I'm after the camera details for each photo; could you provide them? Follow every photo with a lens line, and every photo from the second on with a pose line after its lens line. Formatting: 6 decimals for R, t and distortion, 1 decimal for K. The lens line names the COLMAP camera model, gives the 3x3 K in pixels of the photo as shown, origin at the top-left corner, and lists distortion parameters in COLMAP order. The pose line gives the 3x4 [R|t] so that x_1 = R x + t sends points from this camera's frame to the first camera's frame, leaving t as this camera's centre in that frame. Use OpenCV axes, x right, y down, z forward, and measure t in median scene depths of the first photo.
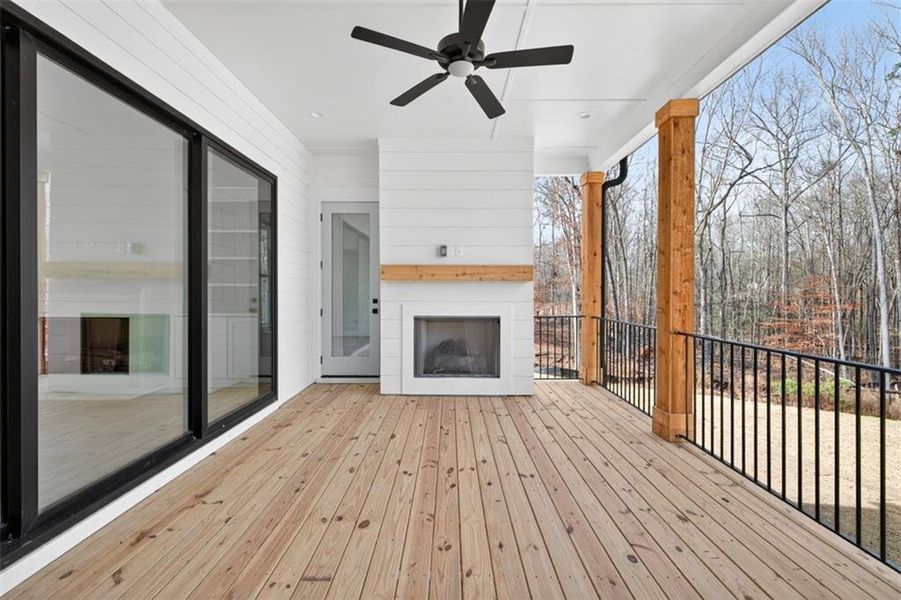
lens RADIAL K [[373.3, 0, 448.5], [0, 373.3, 292.0], [0, 0, 1]] dist [0.010760, -0.000023]
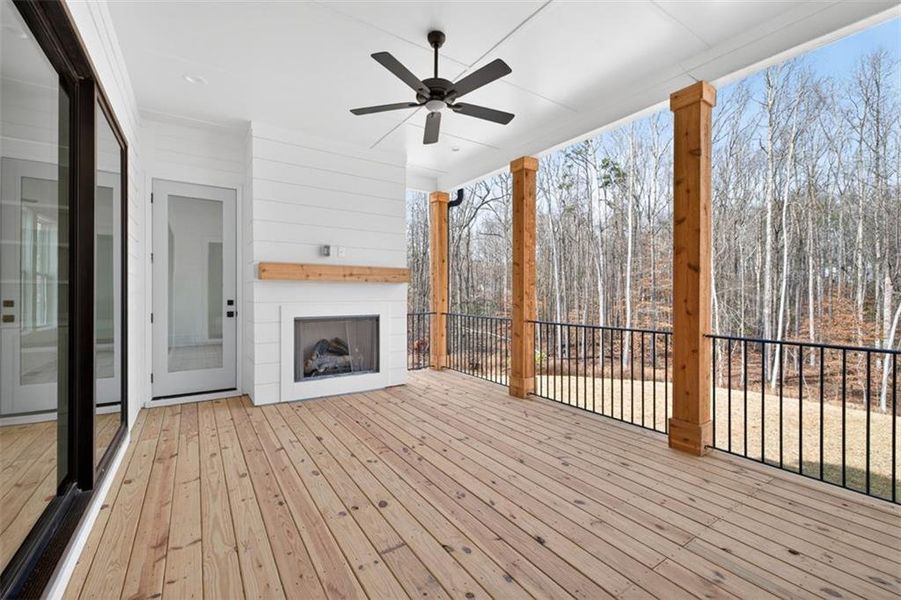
lens RADIAL K [[373.3, 0, 448.5], [0, 373.3, 292.0], [0, 0, 1]] dist [0.010760, -0.000023]
pose [[0.832446, 0.002199, 0.554102, -0.386740], [-0.001236, 0.999997, -0.002111, 0.001557], [-0.554105, 0.001073, 0.832446, -0.009193]]
